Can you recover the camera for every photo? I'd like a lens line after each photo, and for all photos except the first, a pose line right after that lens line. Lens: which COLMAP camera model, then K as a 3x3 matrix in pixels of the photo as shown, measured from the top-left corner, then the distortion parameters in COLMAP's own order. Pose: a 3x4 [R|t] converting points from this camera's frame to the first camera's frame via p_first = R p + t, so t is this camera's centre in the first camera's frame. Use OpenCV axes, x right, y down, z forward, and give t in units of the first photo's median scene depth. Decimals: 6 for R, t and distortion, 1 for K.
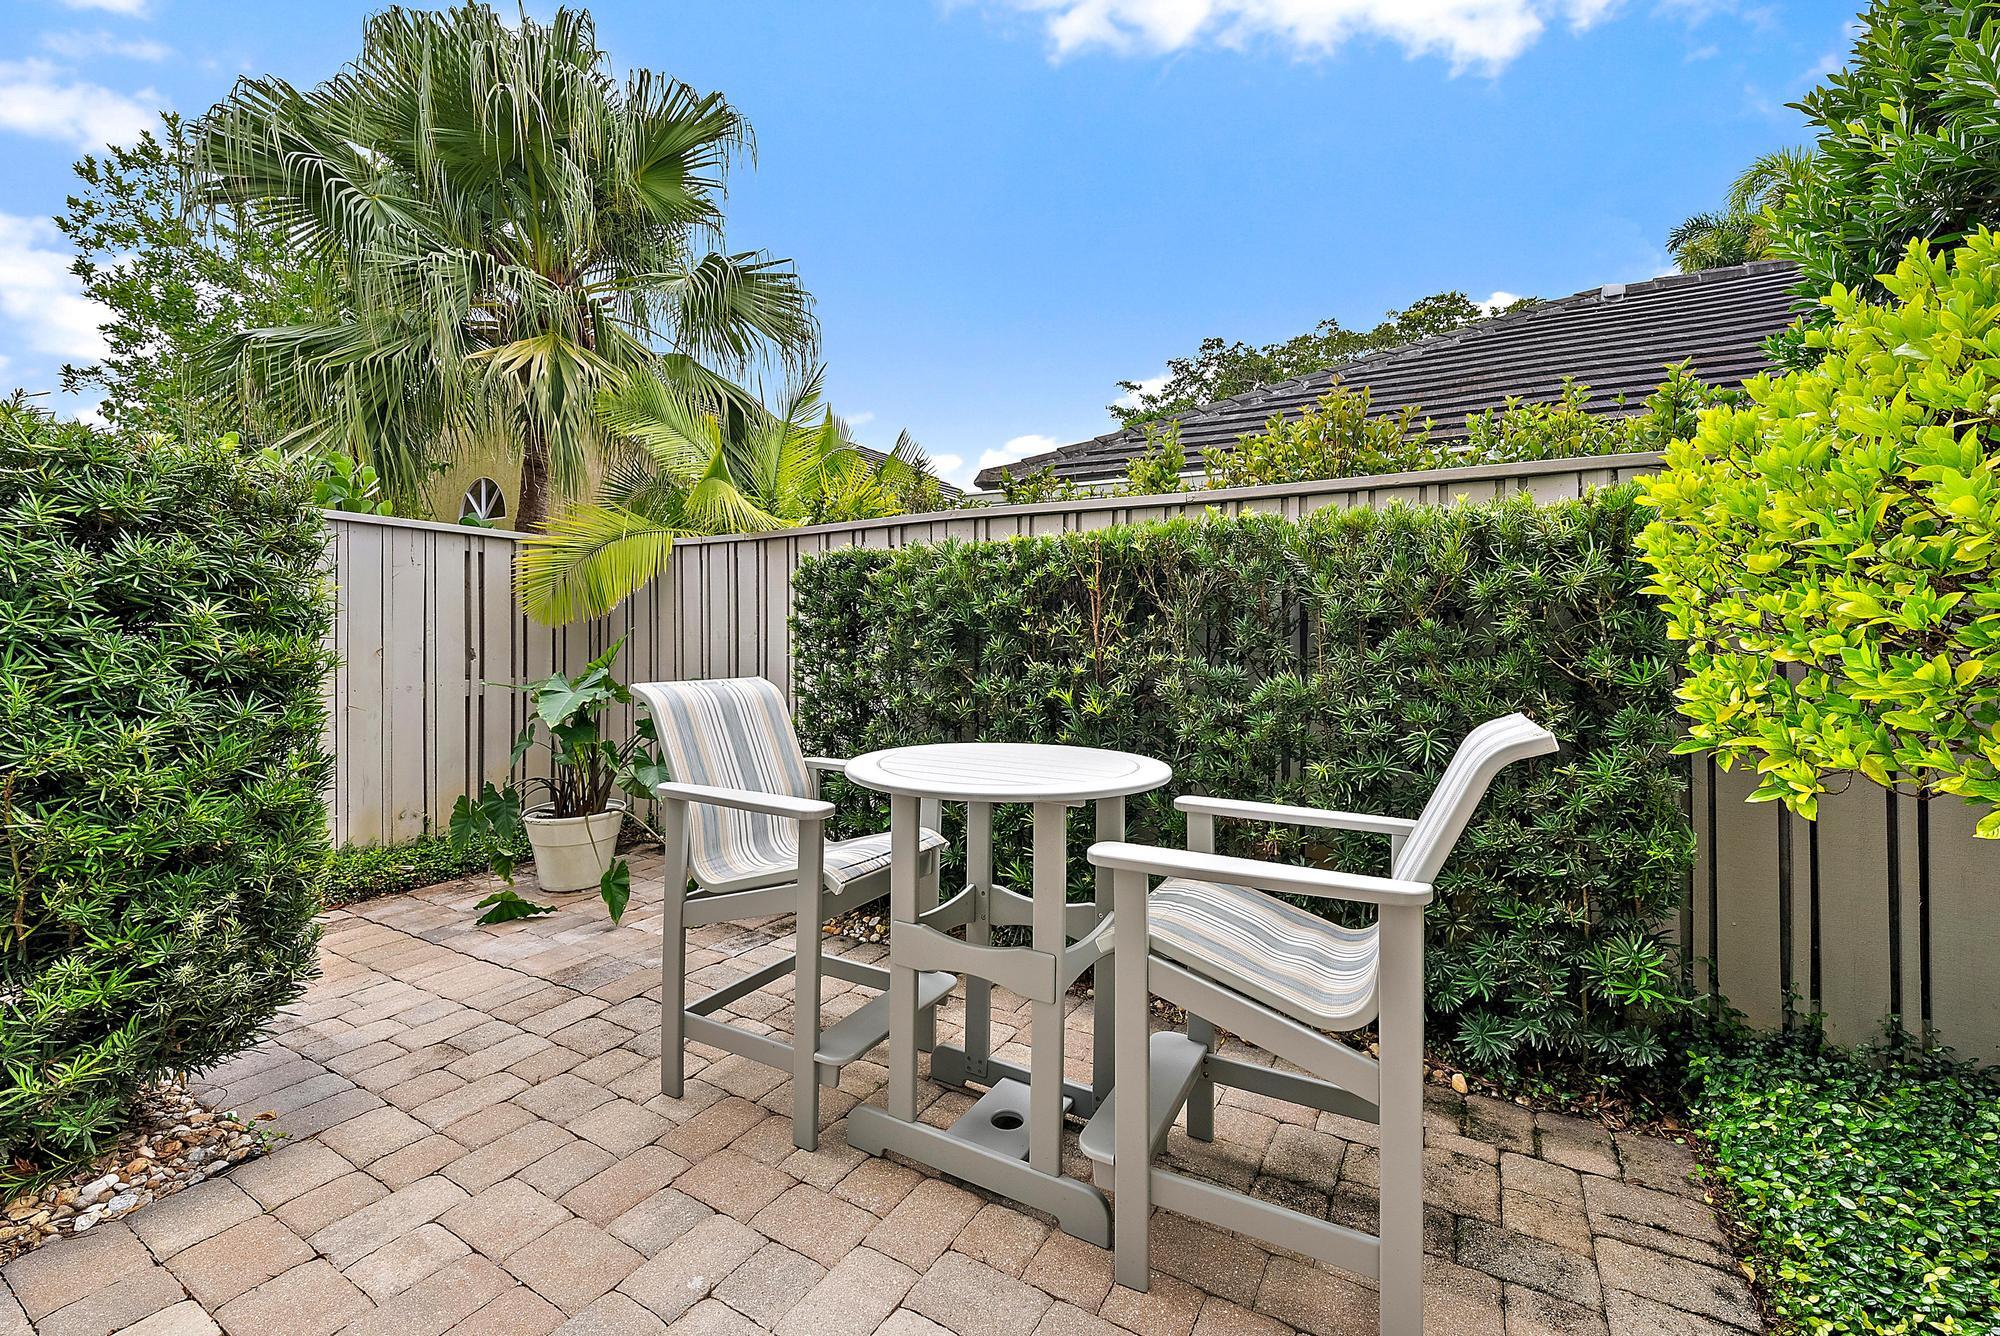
lens RADIAL K [[820.1, 0, 1009.0], [0, 820.1, 658.5], [0, 0, 1]] dist [0.001168, 0.000226]
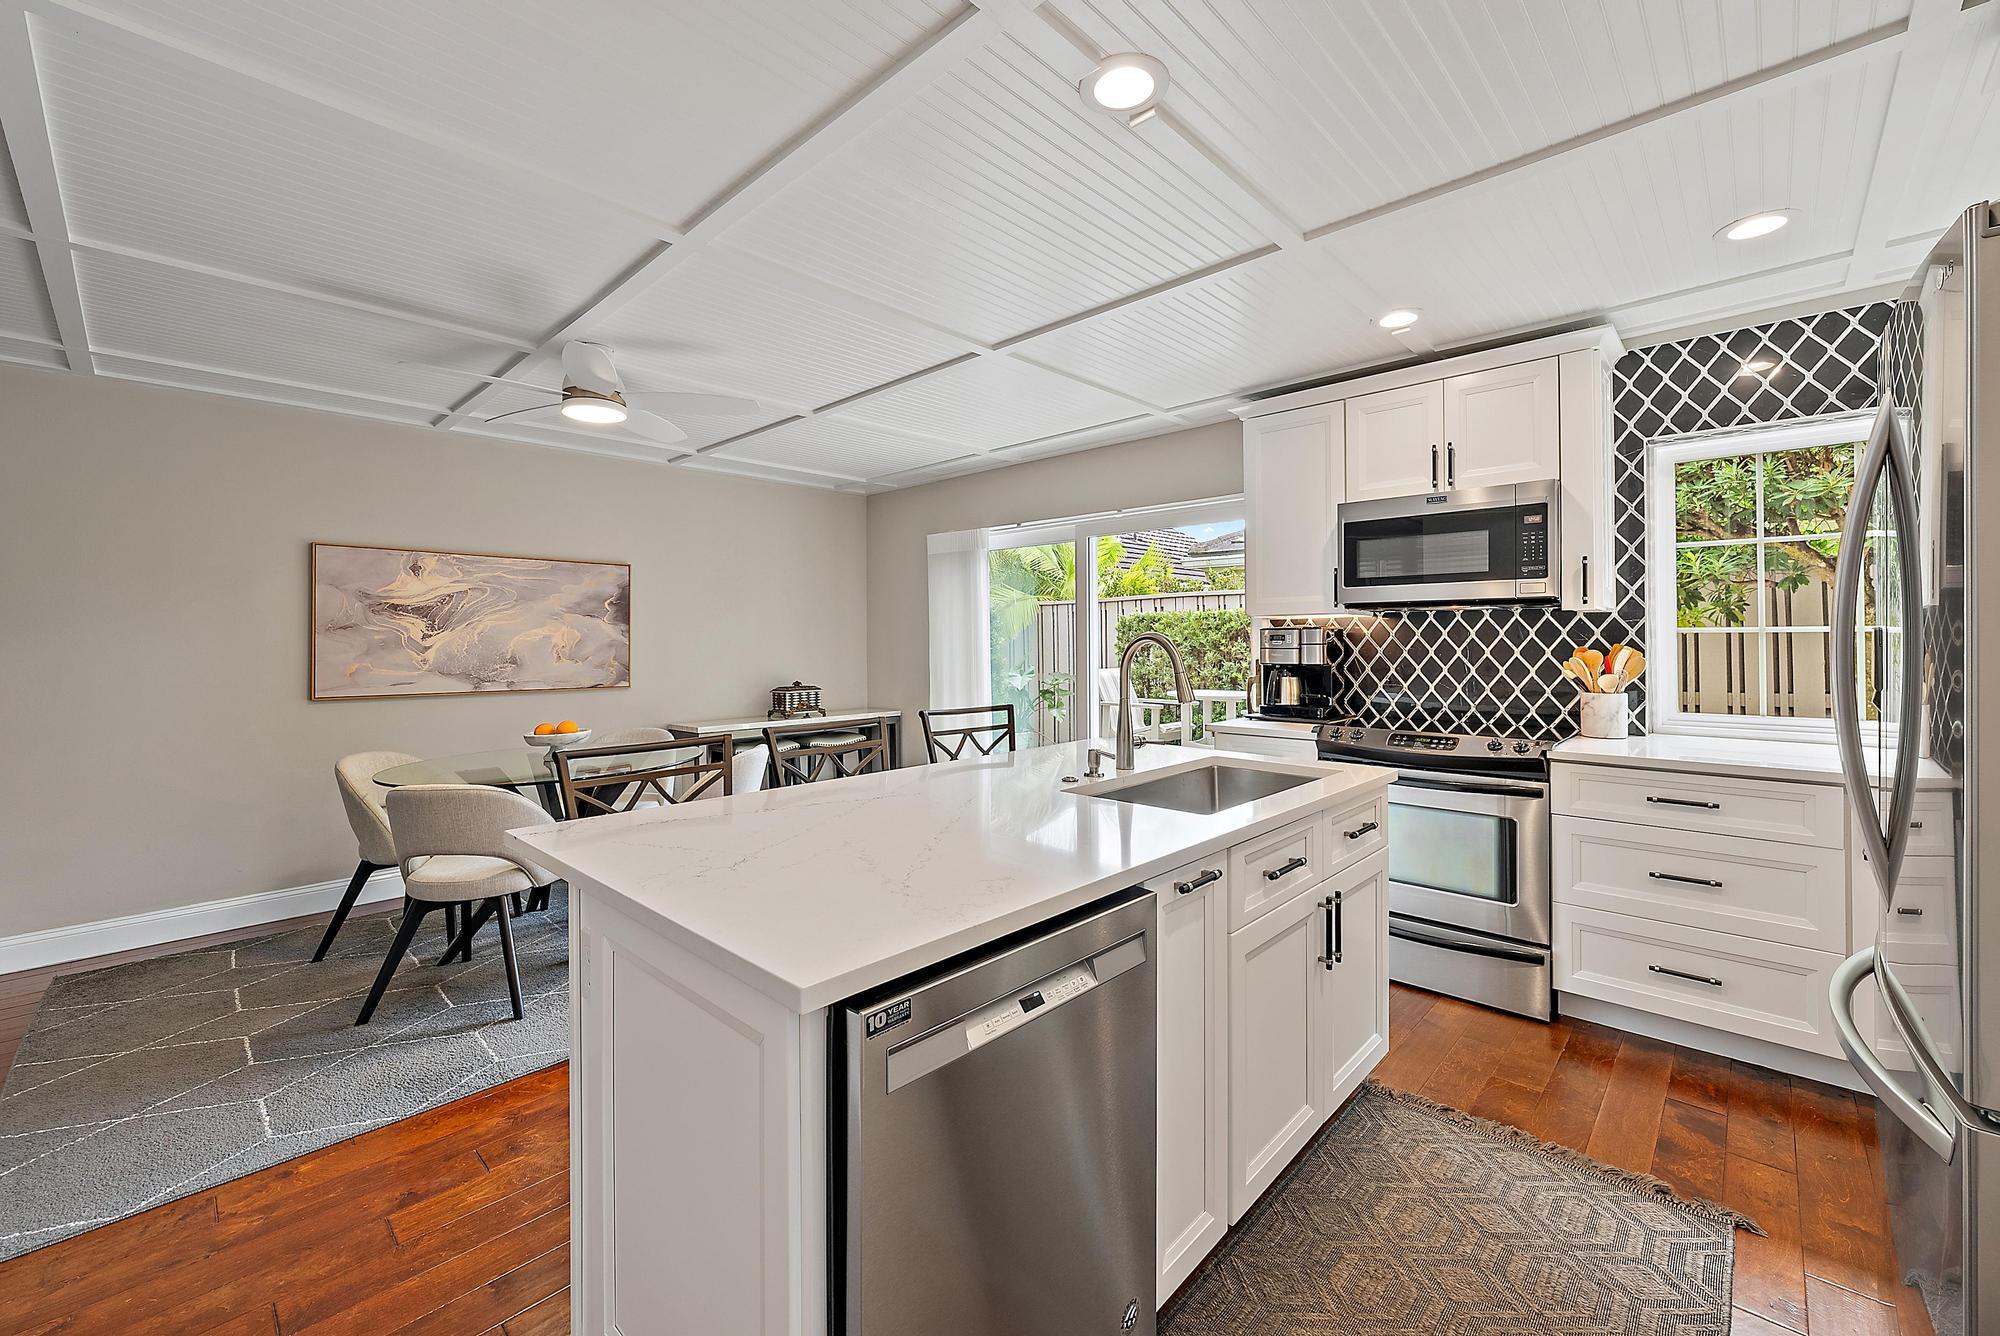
lens RADIAL K [[798.7, 0, 1003.5], [0, 798.7, 646.5], [0, 0, 1]] dist [0.000479, -0.000063]
pose [[0.971128, -0.010529, -0.238325, -0.046543], [0.005720, 0.999766, -0.020863, 0.003823], [0.238488, 0.018898, 0.970961, -1.470640]]
